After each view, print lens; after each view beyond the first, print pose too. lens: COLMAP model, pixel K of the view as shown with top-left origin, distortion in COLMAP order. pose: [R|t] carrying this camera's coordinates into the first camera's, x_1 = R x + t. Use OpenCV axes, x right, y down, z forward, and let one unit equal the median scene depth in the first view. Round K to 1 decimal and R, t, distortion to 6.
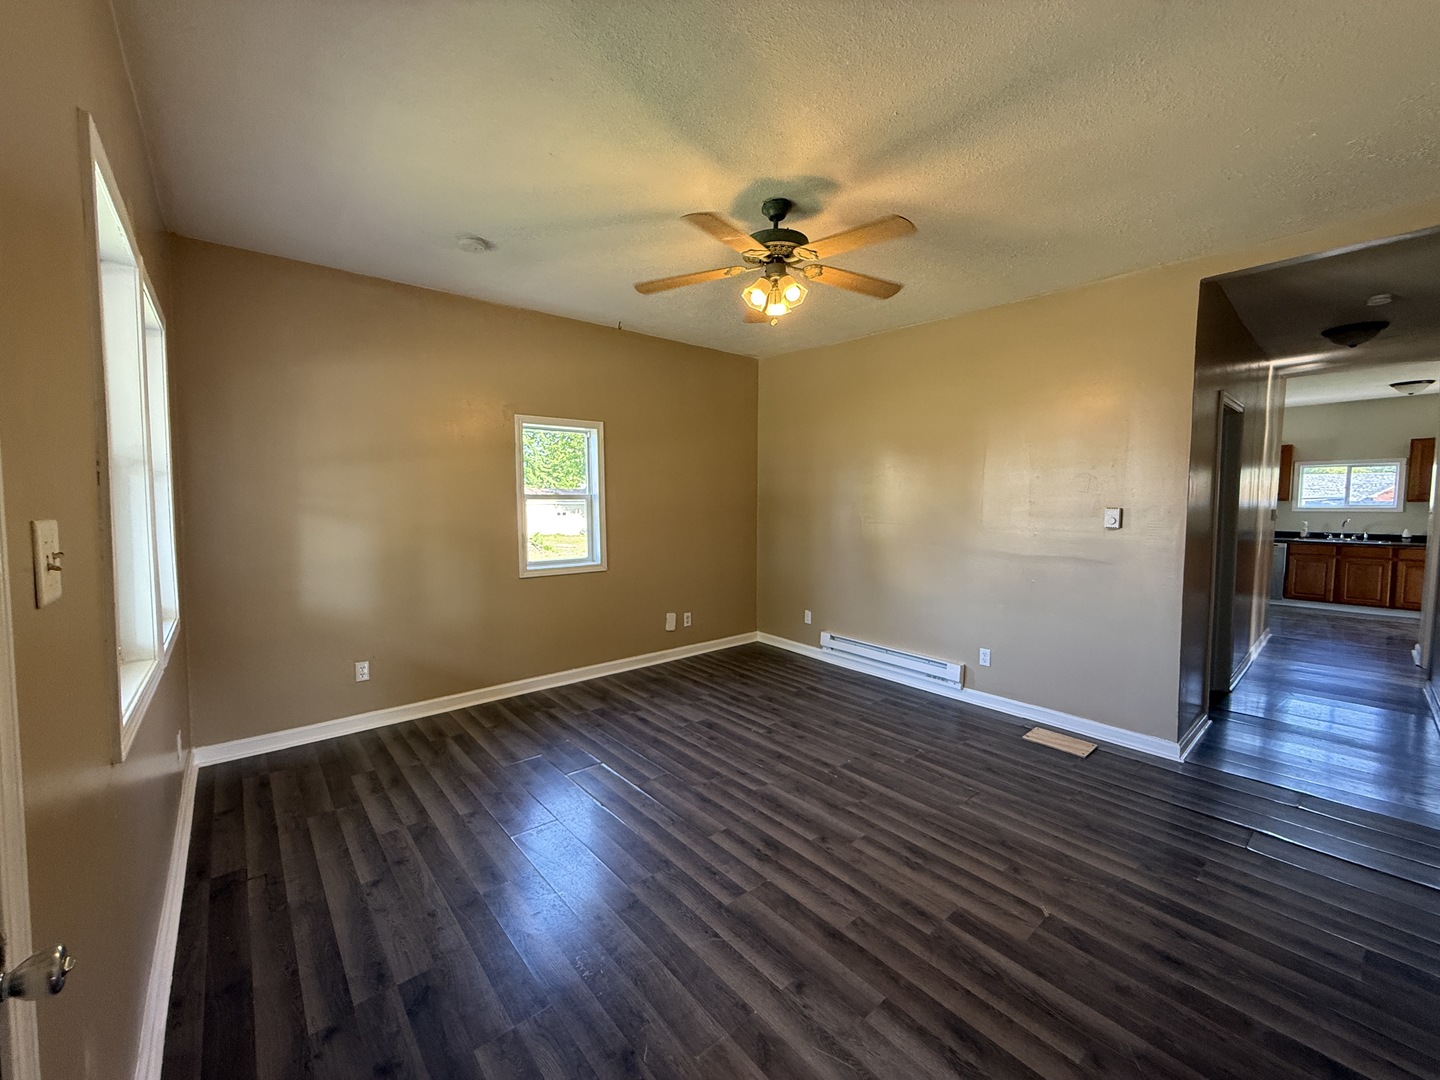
lens RADIAL K [[572.4, 0, 720.3], [0, 572.4, 535.2], [0, 0, 1]] dist [-0.000936, -0.000515]
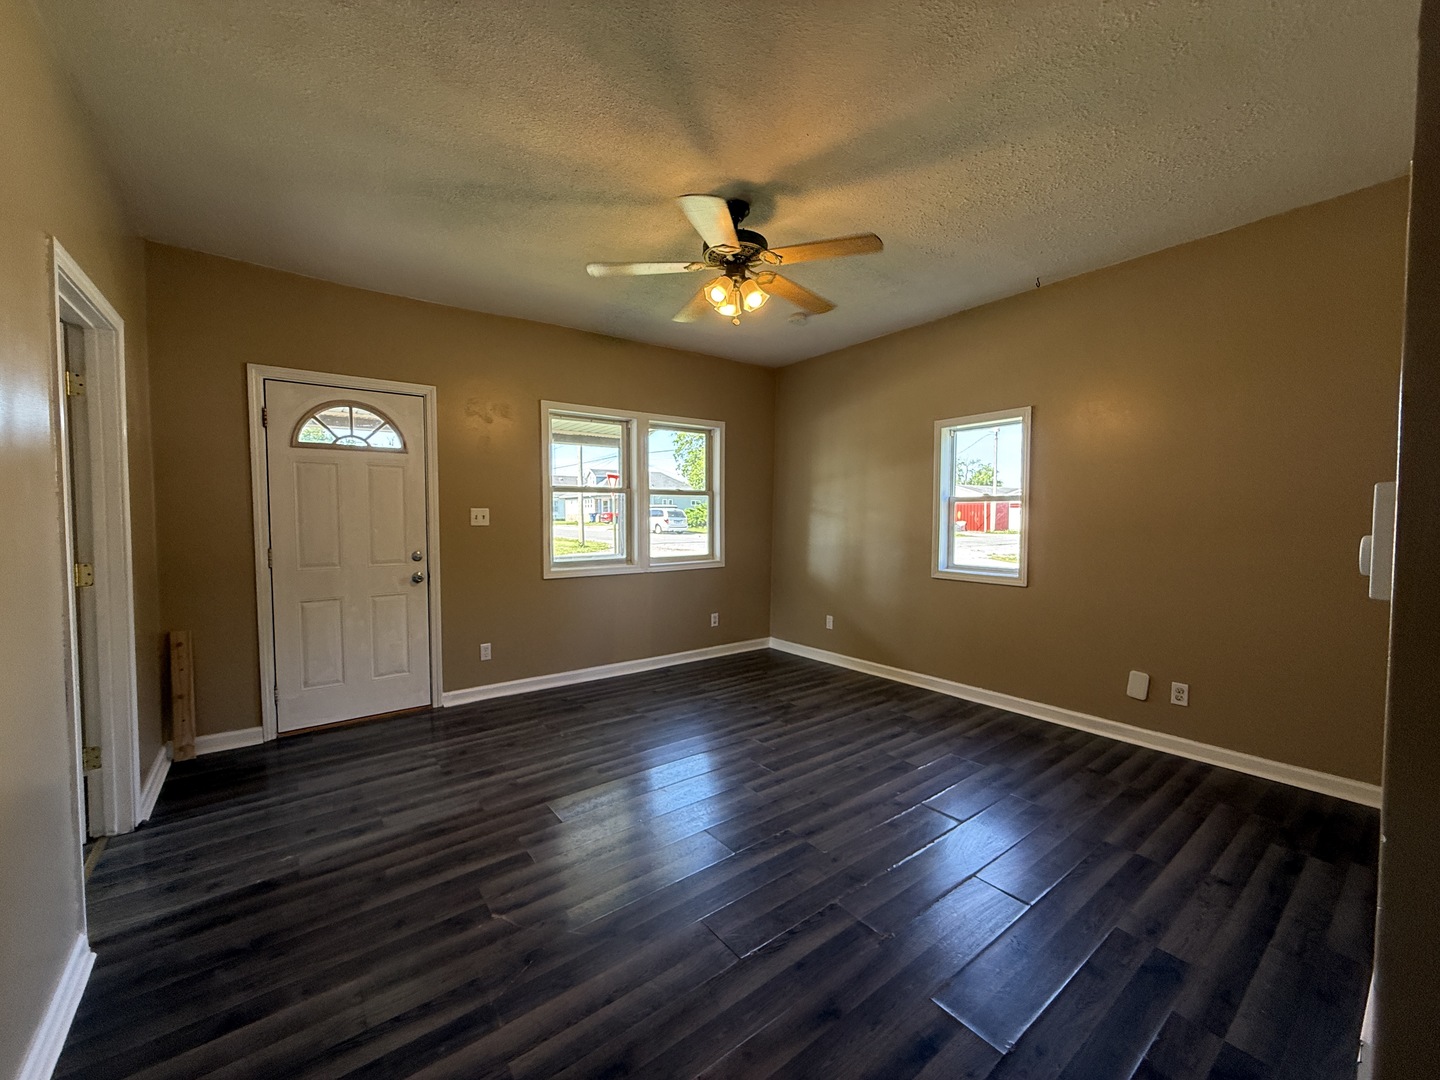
lens RADIAL K [[572.4, 0, 716.4], [0, 572.4, 539.8], [0, 0, 1]] dist [-0.000936, -0.000515]
pose [[-0.058288, 0.046037, -0.997238, 0.832986], [-0.054653, 0.997291, 0.049233, -0.028183], [0.996803, 0.057372, -0.055614, 0.776480]]
